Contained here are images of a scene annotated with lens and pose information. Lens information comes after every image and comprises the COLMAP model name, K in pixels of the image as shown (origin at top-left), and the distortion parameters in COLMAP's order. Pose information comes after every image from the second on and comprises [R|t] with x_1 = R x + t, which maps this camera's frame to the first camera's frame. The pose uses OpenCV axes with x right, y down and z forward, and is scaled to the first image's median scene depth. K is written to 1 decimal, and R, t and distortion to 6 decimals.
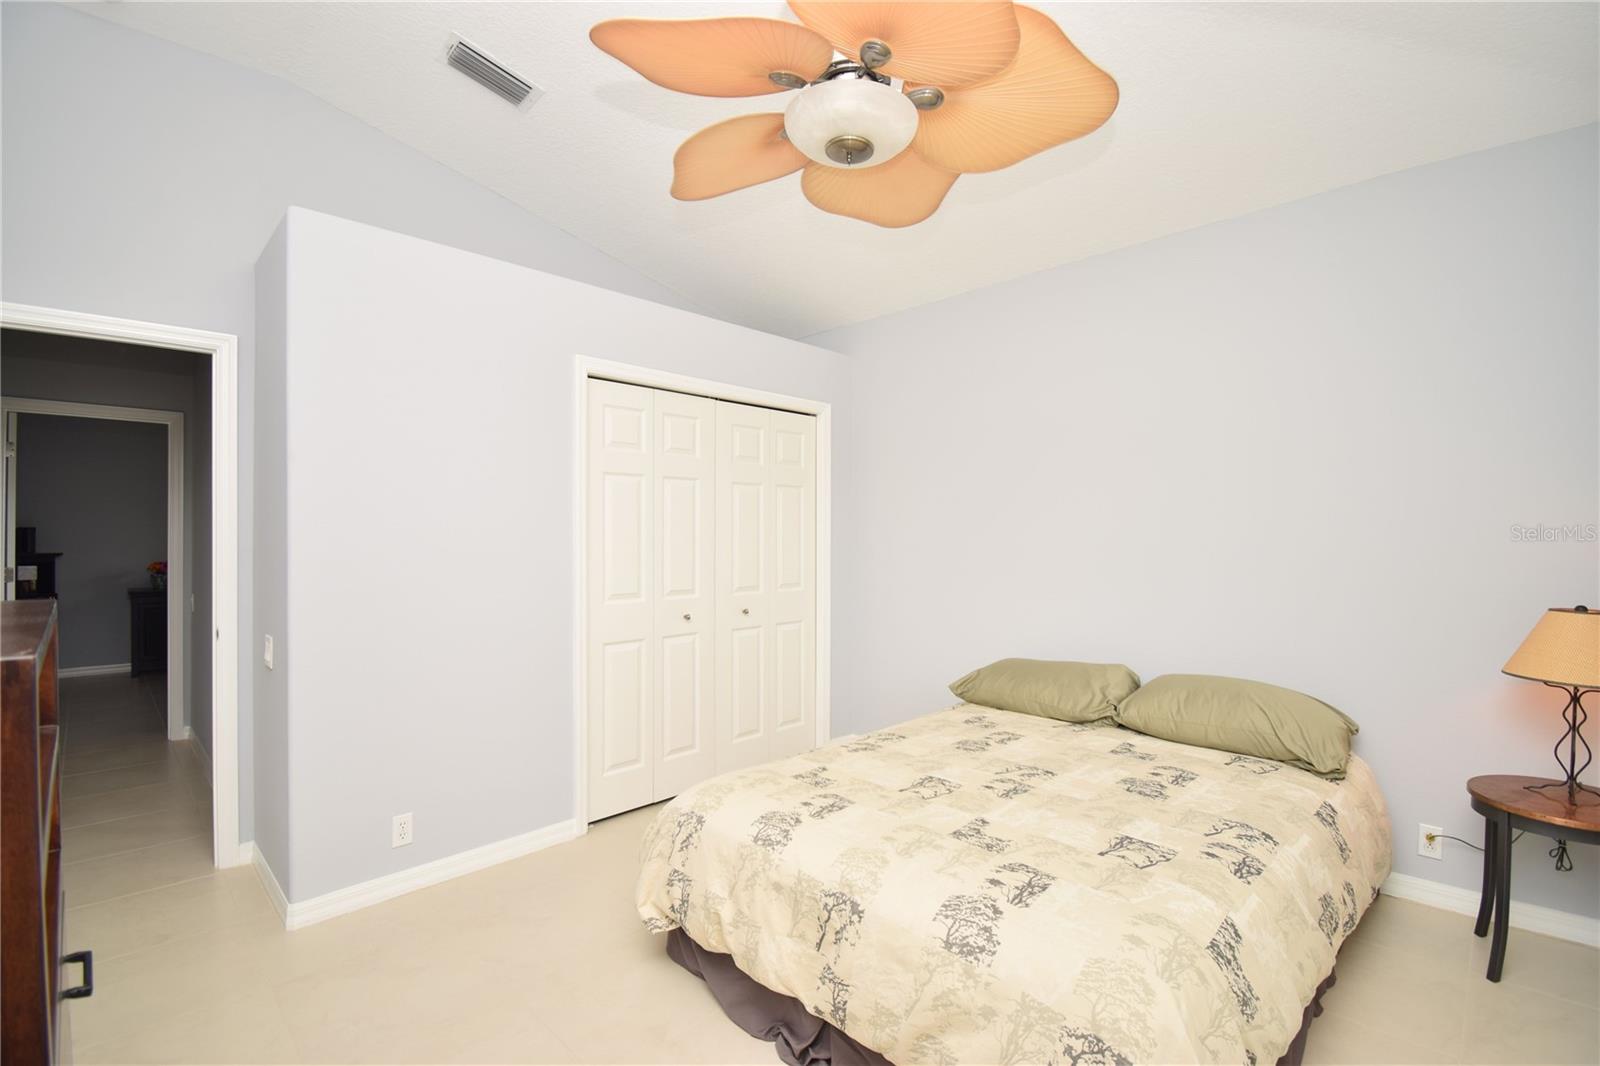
lens RADIAL K [[710.7, 0, 807.0], [0, 710.7, 533.8], [0, 0, 1]] dist [0.016894, -0.022957]
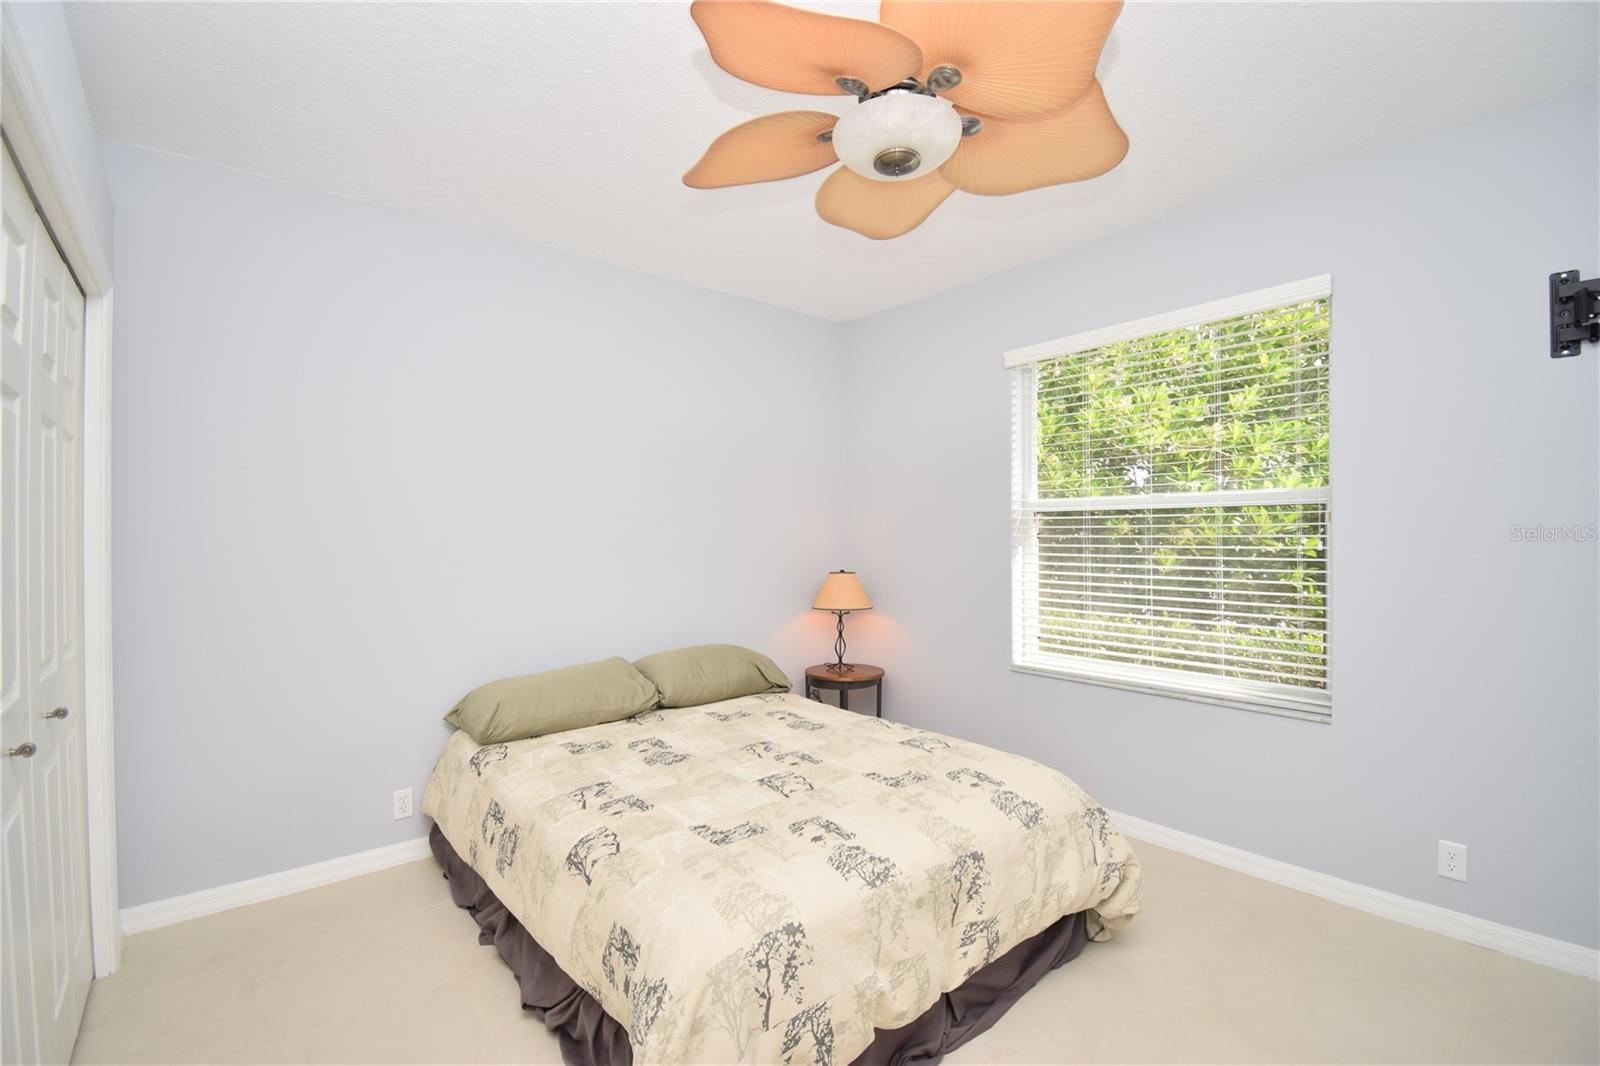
lens RADIAL K [[710.7, 0, 807.0], [0, 710.7, 533.8], [0, 0, 1]] dist [0.016894, -0.022957]
pose [[0.082015, -0.001170, 0.996630, -0.859806], [0.001651, 0.999998, 0.001038, -0.000304], [-0.996630, 0.001561, 0.082017, 0.915028]]
